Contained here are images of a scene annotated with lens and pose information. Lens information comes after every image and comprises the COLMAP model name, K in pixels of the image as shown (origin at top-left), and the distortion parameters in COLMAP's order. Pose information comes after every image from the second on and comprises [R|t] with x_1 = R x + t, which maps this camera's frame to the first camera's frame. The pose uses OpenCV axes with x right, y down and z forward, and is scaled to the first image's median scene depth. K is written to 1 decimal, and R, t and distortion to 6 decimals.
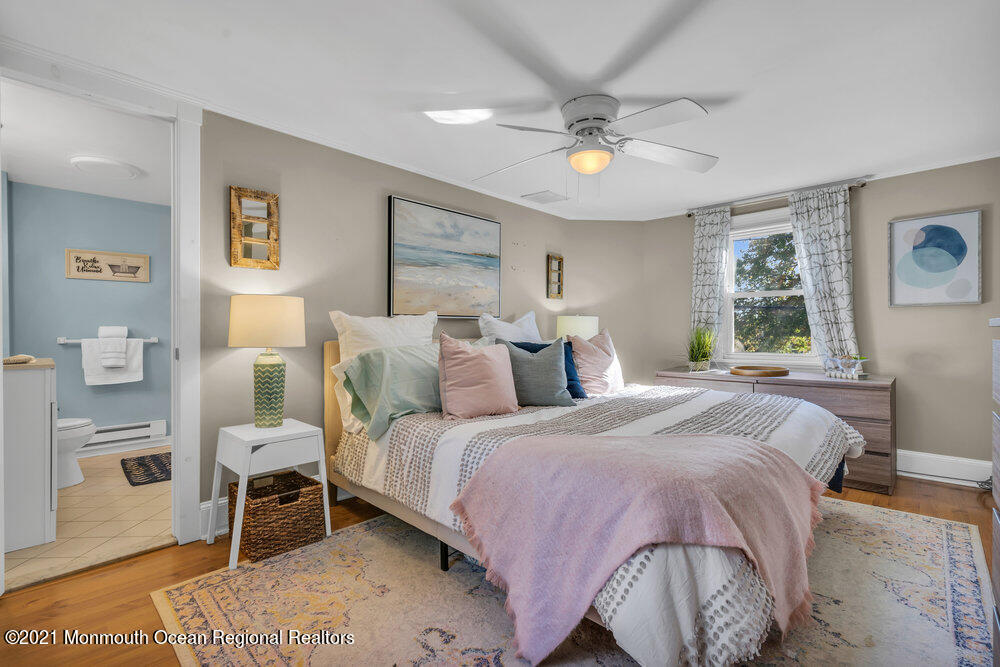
lens RADIAL K [[454.9, 0, 501.3], [0, 454.9, 329.7], [0, 0, 1]] dist [-0.015924, 0.000120]
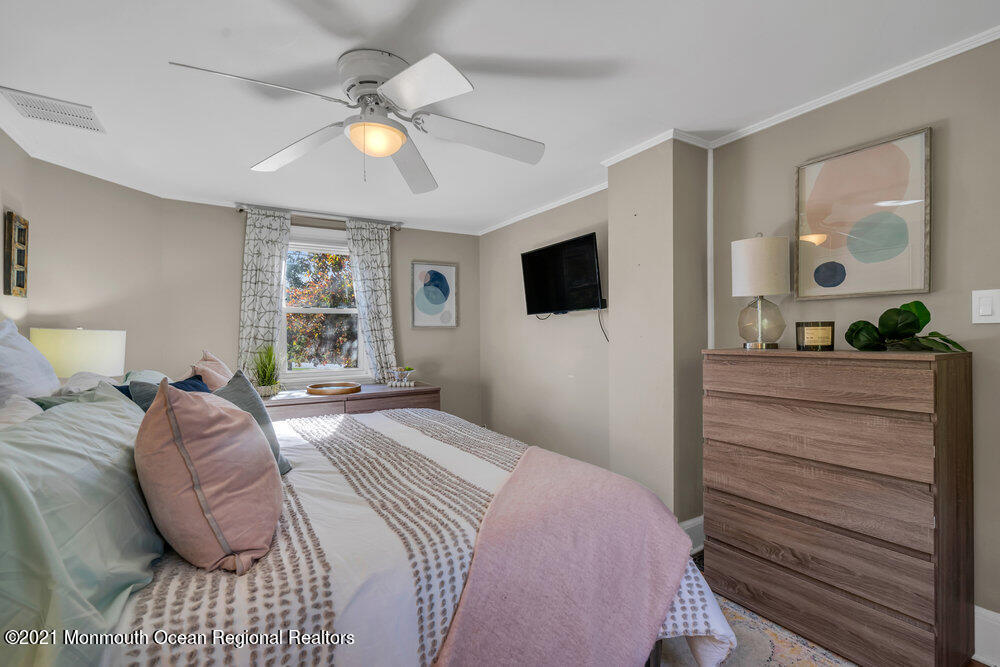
lens RADIAL K [[454.9, 0, 498.4], [0, 454.9, 334.4], [0, 0, 1]] dist [-0.015924, 0.000120]
pose [[0.256119, 0.002959, 0.966641, -0.350373], [0.000365, 0.999995, -0.003158, -0.028363], [-0.966645, 0.001161, 0.256117, 0.433097]]
